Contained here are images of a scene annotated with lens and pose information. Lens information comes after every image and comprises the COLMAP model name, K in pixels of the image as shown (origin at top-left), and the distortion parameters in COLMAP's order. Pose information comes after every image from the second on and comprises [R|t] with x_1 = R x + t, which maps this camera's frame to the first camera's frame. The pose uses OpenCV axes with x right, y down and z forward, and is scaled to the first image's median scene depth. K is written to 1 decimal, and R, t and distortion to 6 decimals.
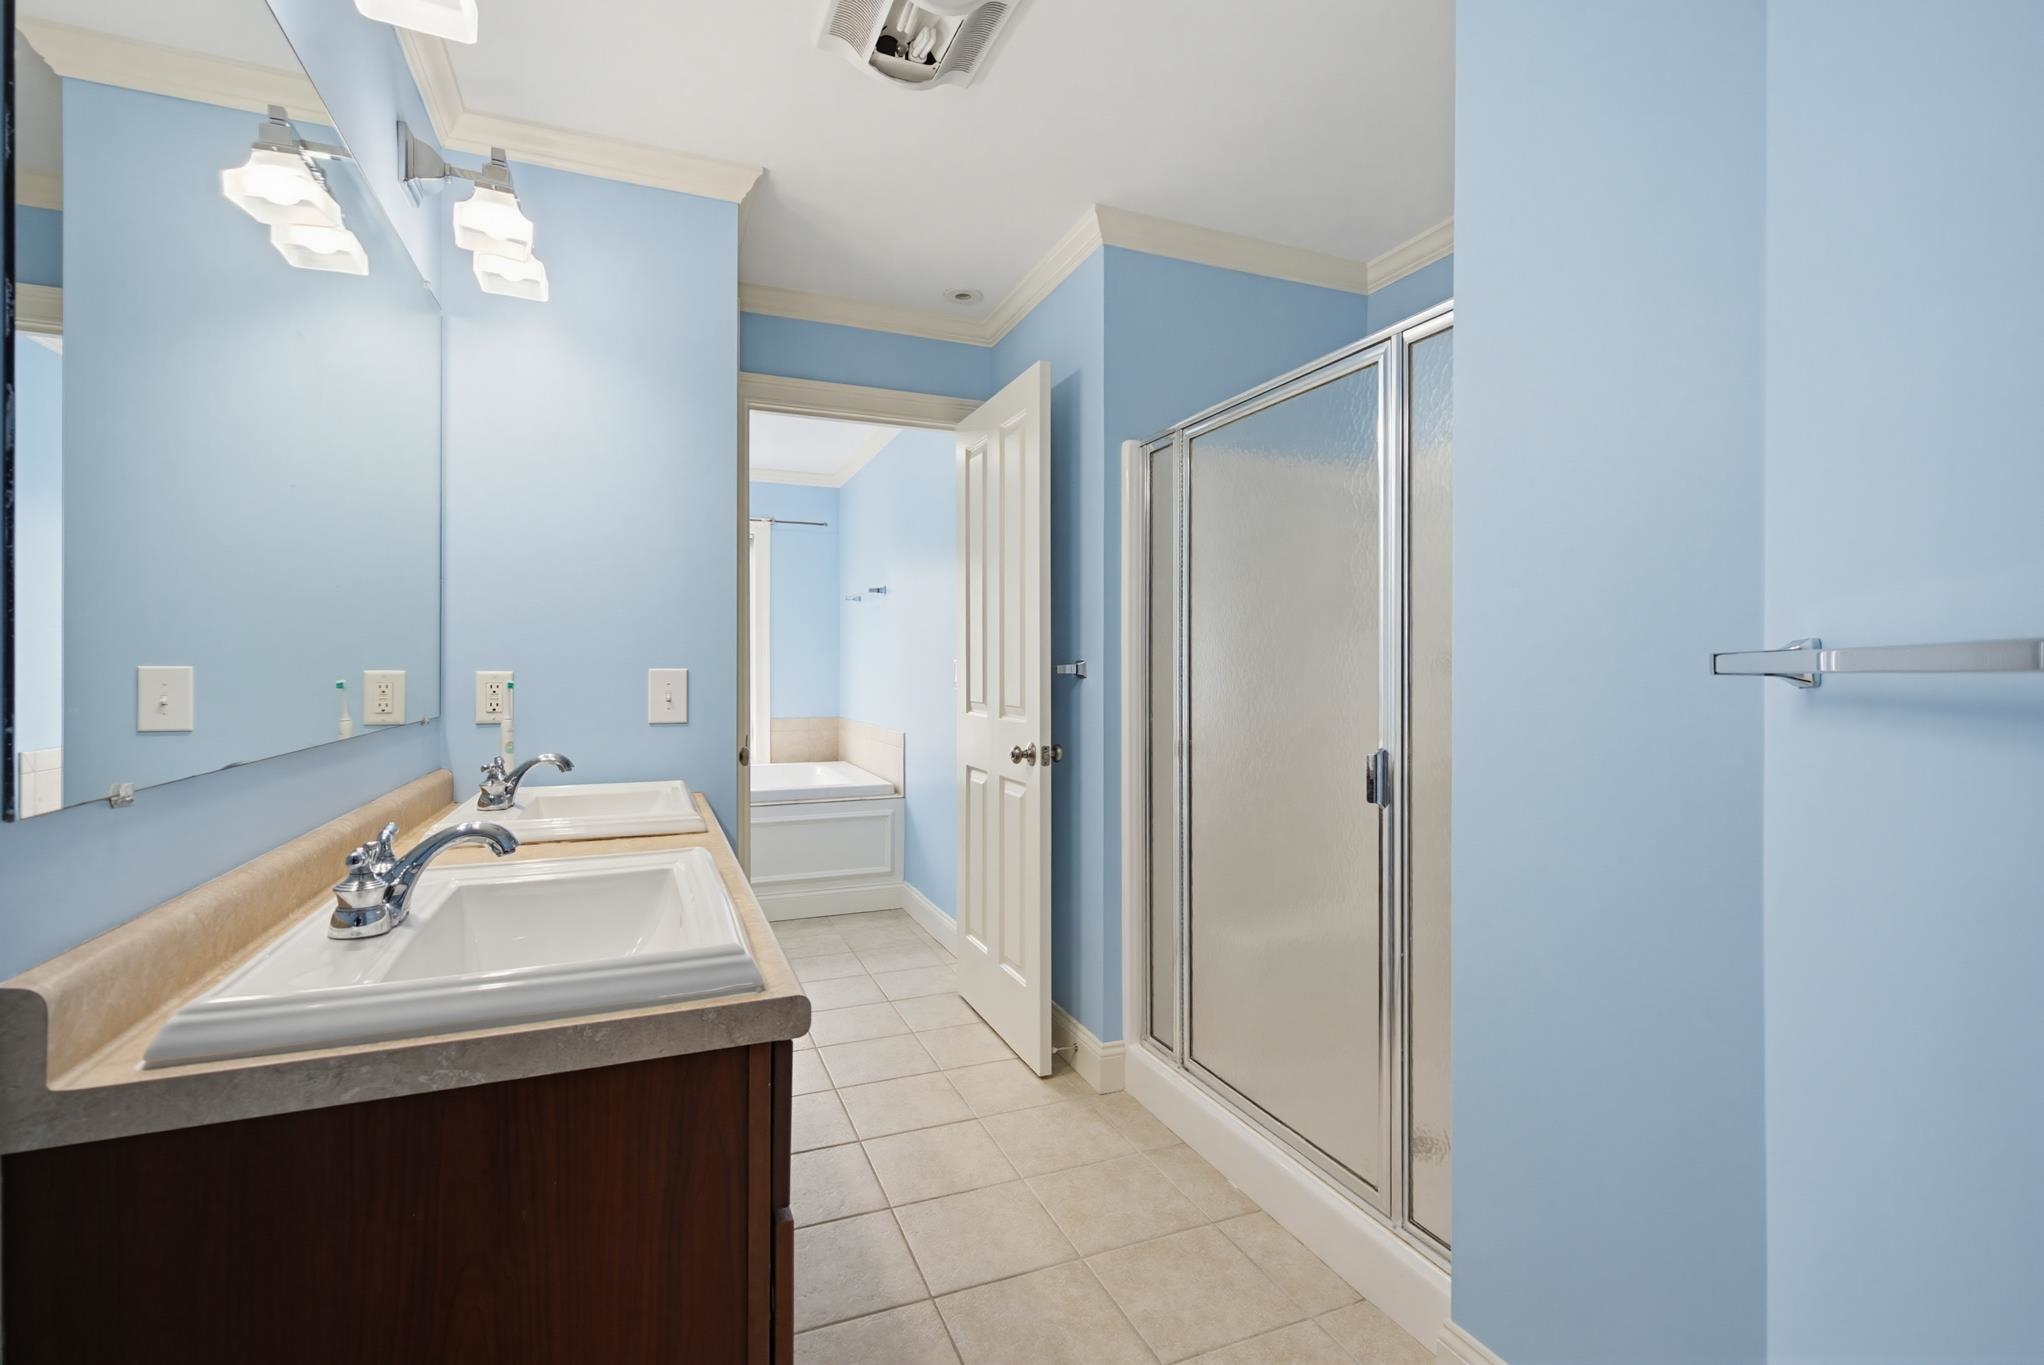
lens RADIAL K [[931.0, 0, 1026.4], [0, 931.0, 673.2], [0, 0, 1]] dist [-0.002279, -0.000296]
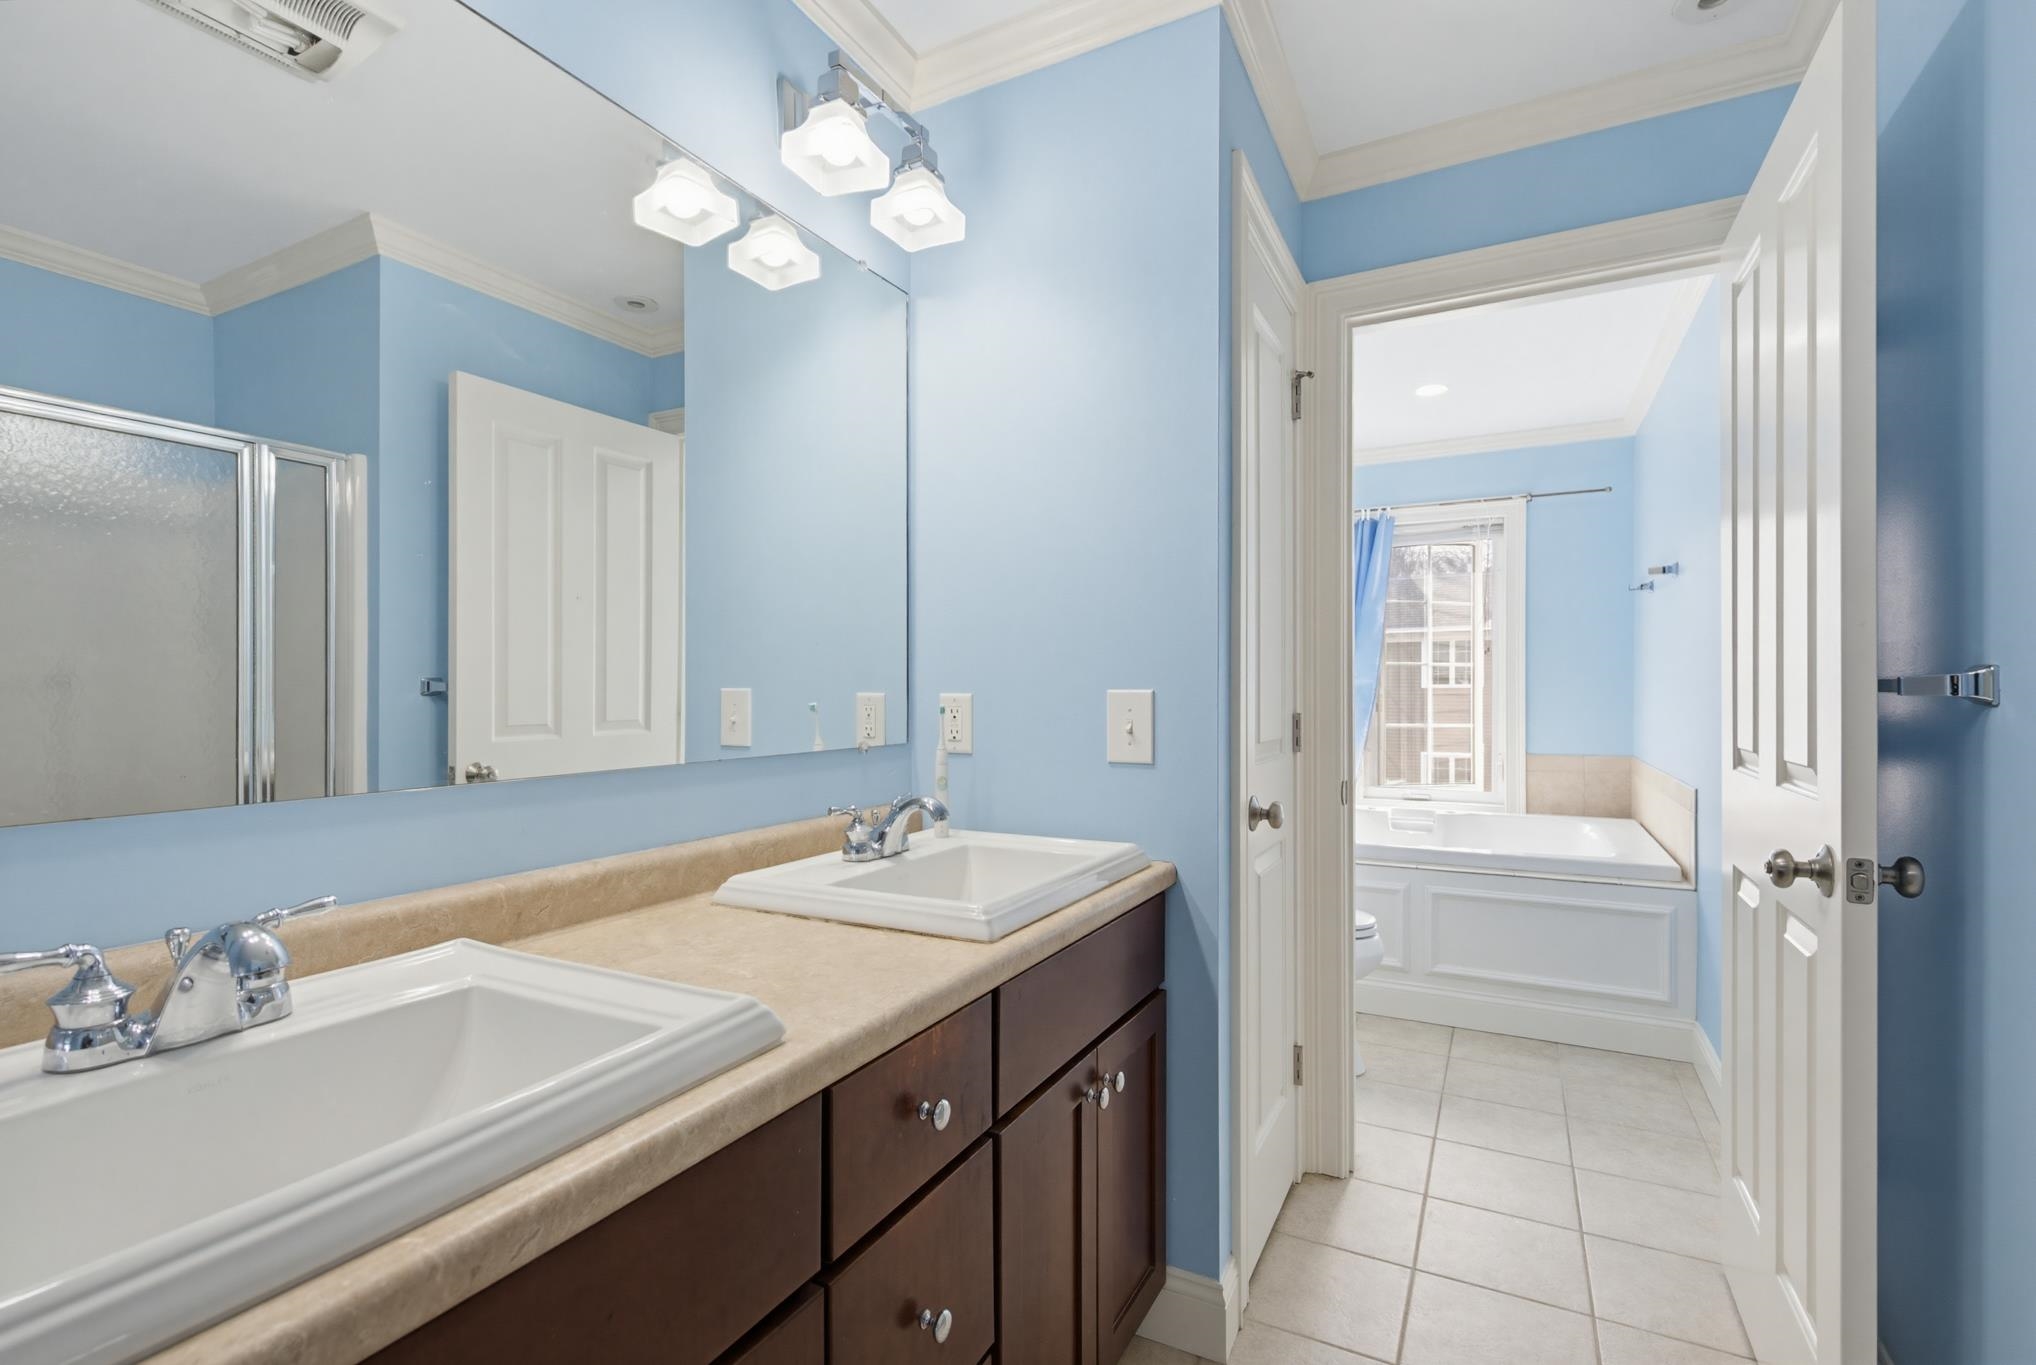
lens RADIAL K [[927.4, 0, 1017.5], [0, 927.4, 694.1], [0, 0, 1]] dist [-0.002279, -0.000296]
pose [[0.635788, 0.000274, -0.771864, 0.105931], [-0.000885, 1.000000, -0.000373, -0.000578], [0.771863, 0.000921, 0.635788, 0.400868]]
